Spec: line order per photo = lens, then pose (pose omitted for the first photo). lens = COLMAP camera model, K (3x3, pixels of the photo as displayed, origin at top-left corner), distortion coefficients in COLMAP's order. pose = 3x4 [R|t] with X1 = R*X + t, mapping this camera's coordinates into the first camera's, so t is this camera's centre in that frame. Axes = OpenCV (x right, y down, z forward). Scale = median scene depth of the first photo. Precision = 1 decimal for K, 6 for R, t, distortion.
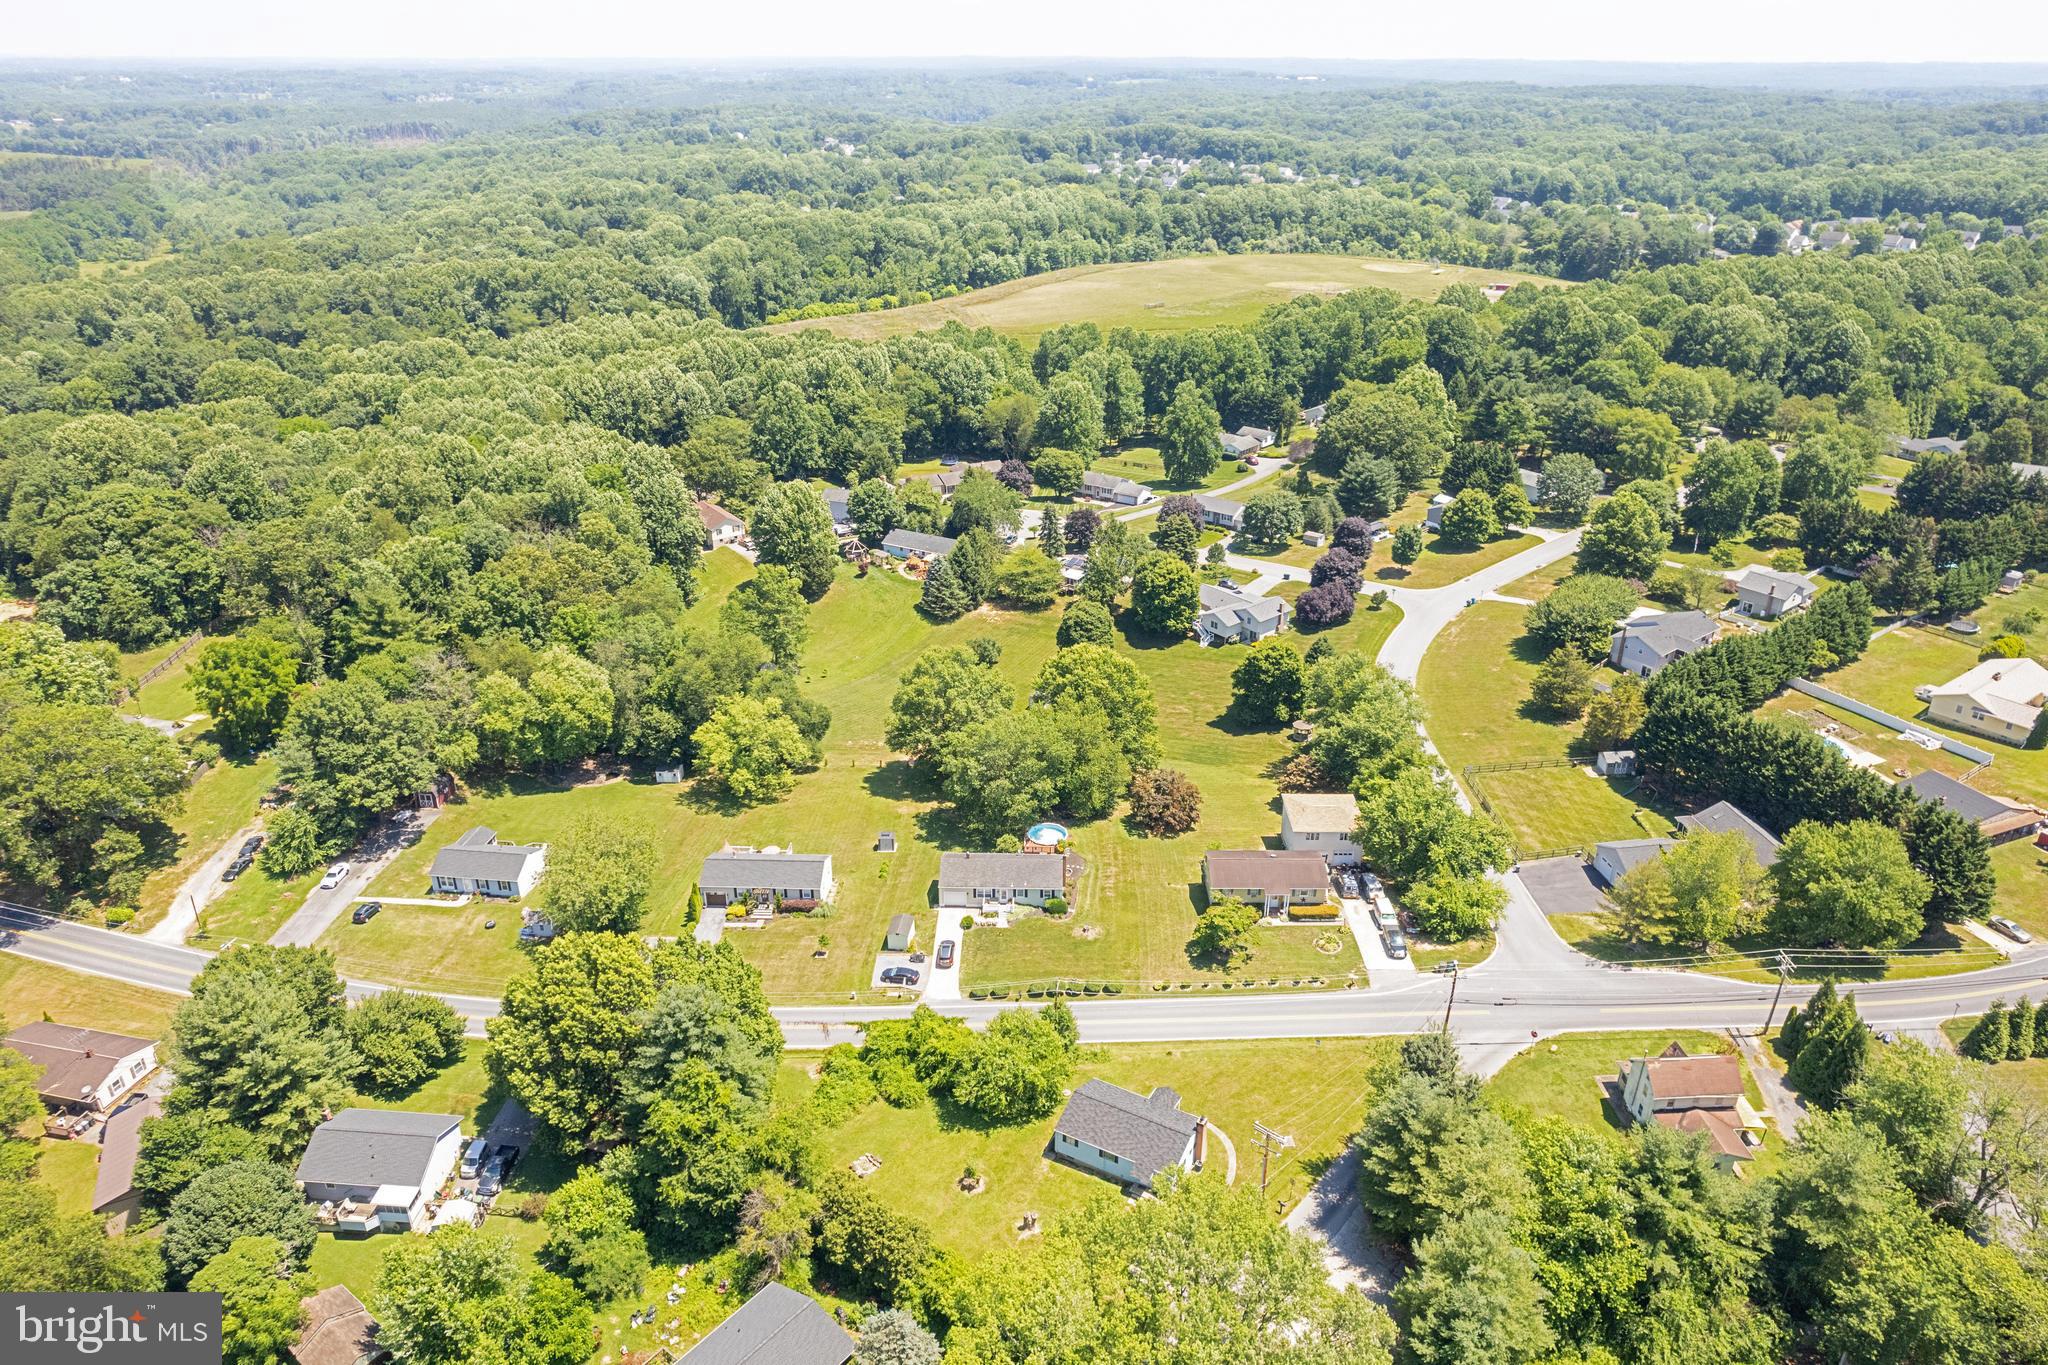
lens RADIAL K [[1359.2, 0, 1030.4], [0, 1359.2, 680.6], [0, 0, 1]] dist [-0.065686, 0.043864]
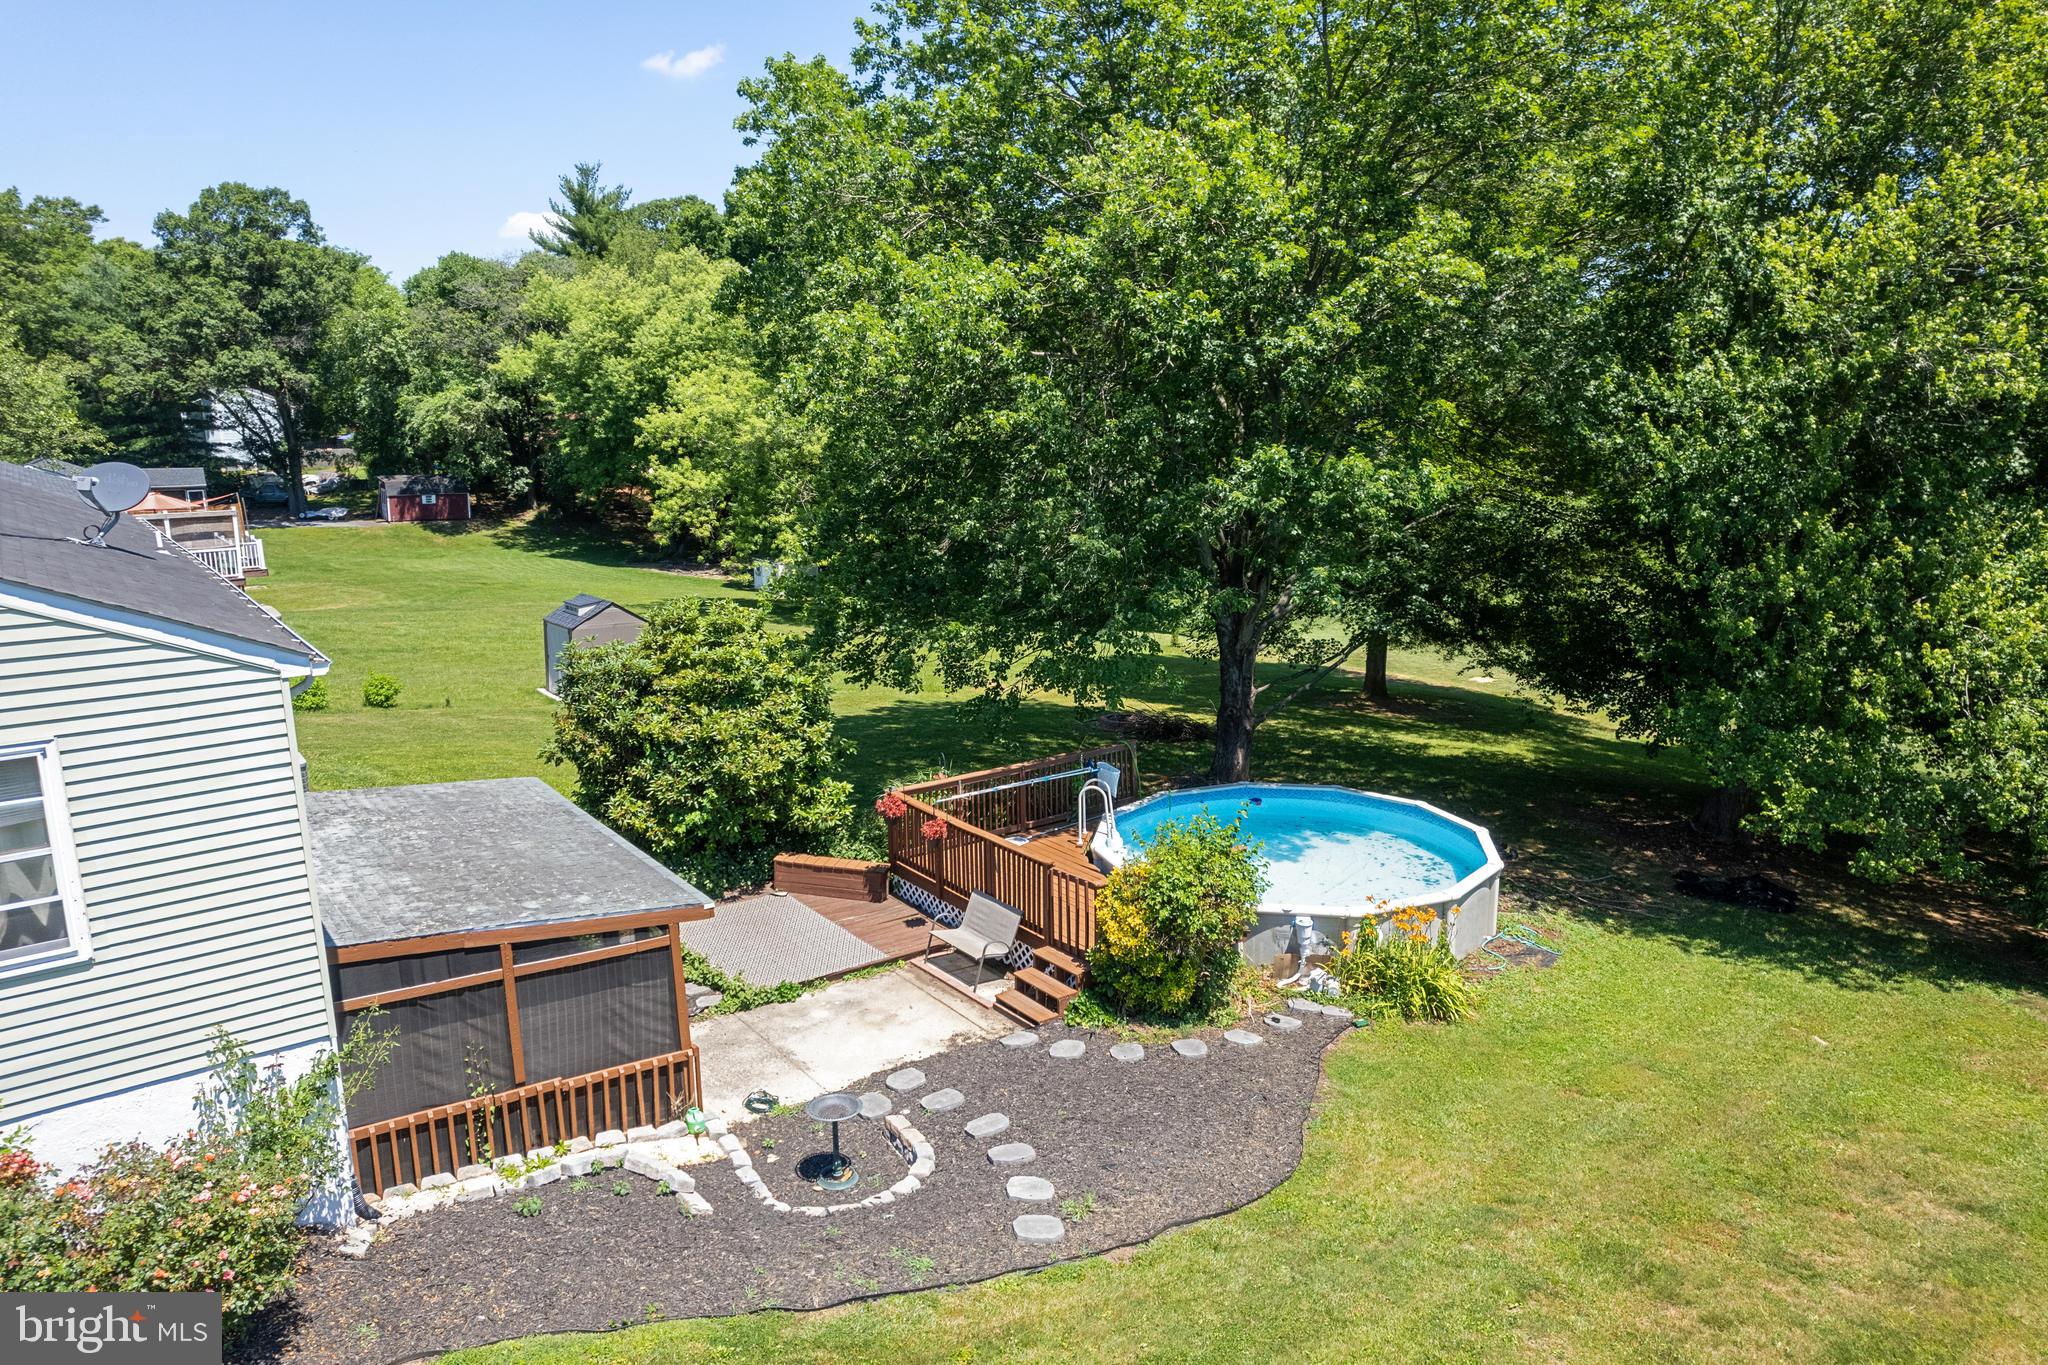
lens RADIAL K [[1350.8, 0, 1024.0], [0, 1350.8, 682.5], [0, 0, 1]] dist [-0.081204, 0.069080]
pose [[0.624830, 0.154344, -0.765353, 0.067219], [-0.319999, 0.944775, -0.070718, 0.103517], [0.712171, 0.289099, 0.639714, 0.823843]]
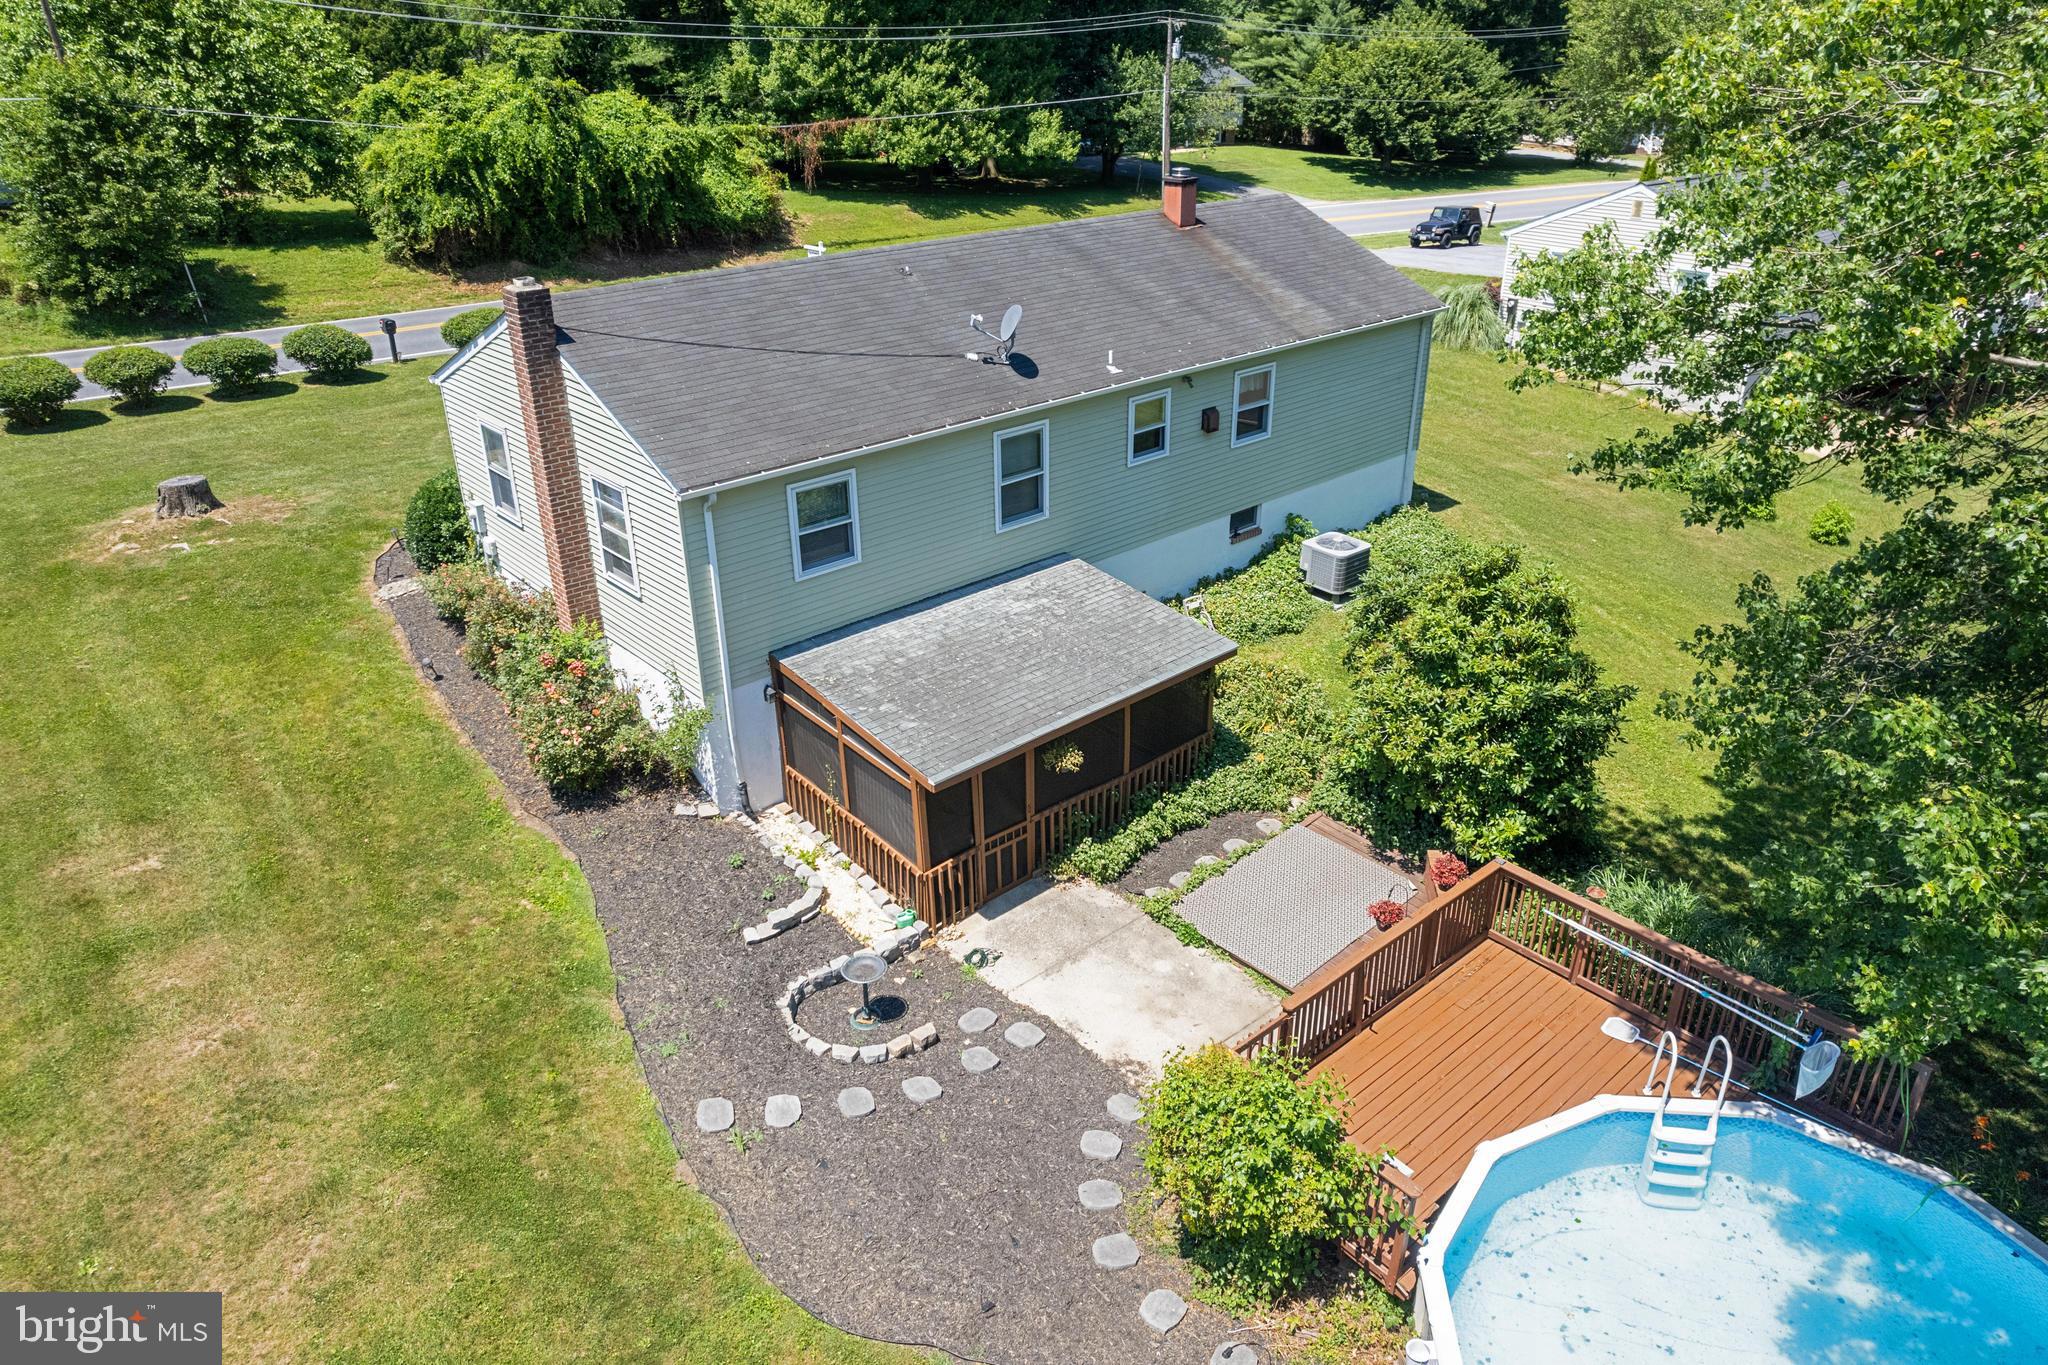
lens RADIAL K [[1359.2, 0, 1030.4], [0, 1359.2, 680.6], [0, 0, 1]] dist [-0.065686, 0.043864]
pose [[-0.724884, 0.313785, -0.613256, 0.053944], [-0.286062, 0.672731, 0.682350, 0.058985], [0.626667, 0.670054, -0.397890, 0.882349]]
